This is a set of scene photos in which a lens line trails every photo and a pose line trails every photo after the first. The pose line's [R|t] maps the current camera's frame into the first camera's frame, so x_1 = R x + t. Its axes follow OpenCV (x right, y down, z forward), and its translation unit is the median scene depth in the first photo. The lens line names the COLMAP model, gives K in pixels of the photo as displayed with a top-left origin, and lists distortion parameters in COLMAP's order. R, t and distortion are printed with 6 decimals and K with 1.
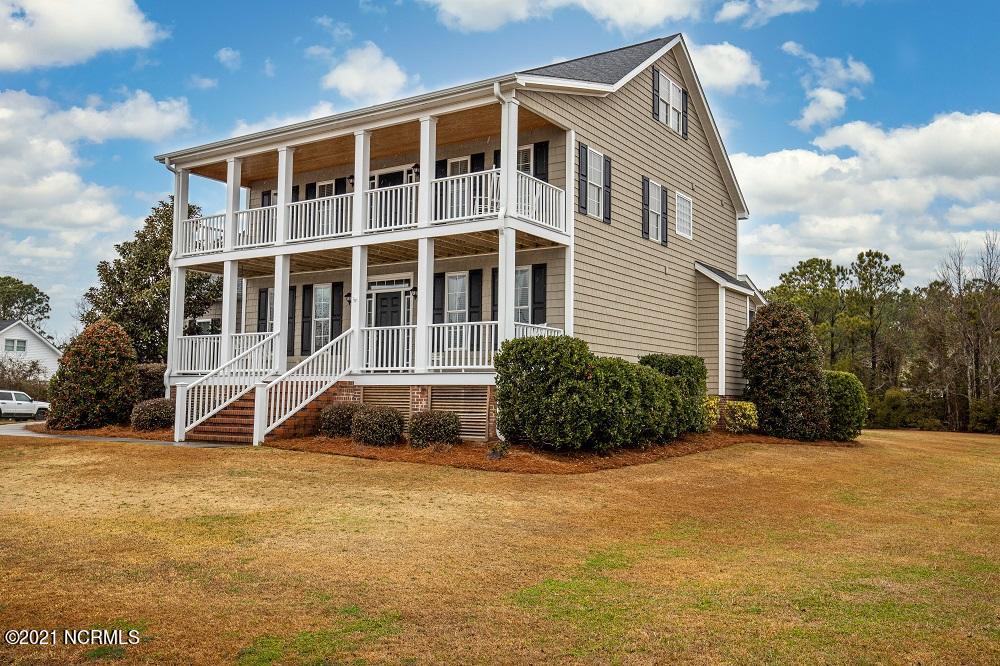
lens RADIAL K [[885.5, 0, 500.0], [0, 885.5, 333.0], [0, 0, 1]] dist [0.027980, 0.000848]
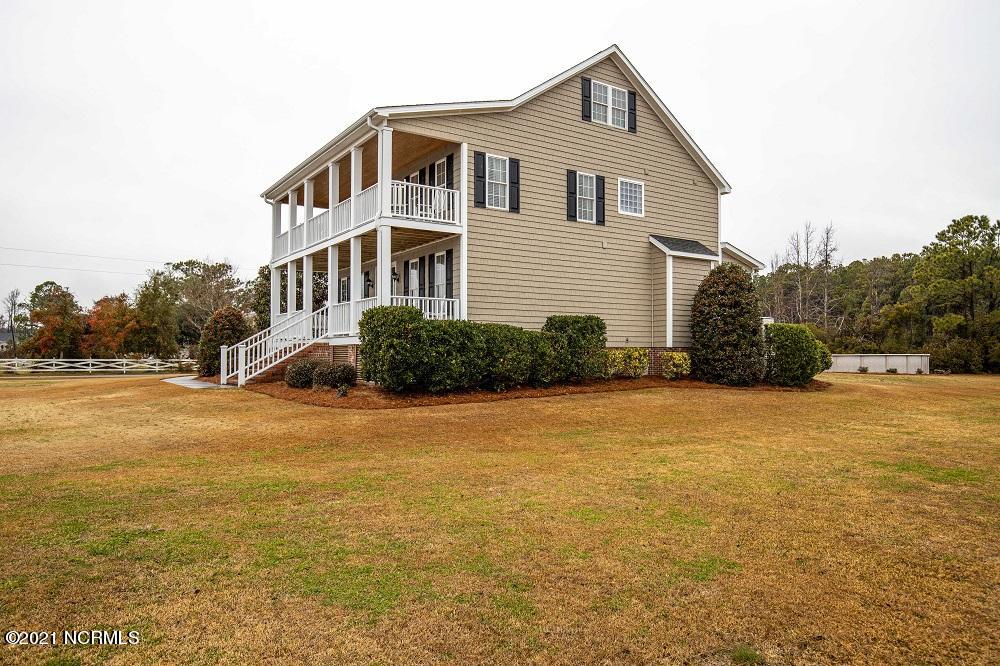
lens RADIAL K [[682.7, 0, 500.0], [0, 682.7, 333.0], [0, 0, 1]] dist [0.004443, 0.001007]
pose [[0.924053, -0.026816, -0.381322, 0.463060], [0.042837, 0.998517, 0.033588, 0.013131], [0.379856, -0.047372, 0.923832, 0.091414]]
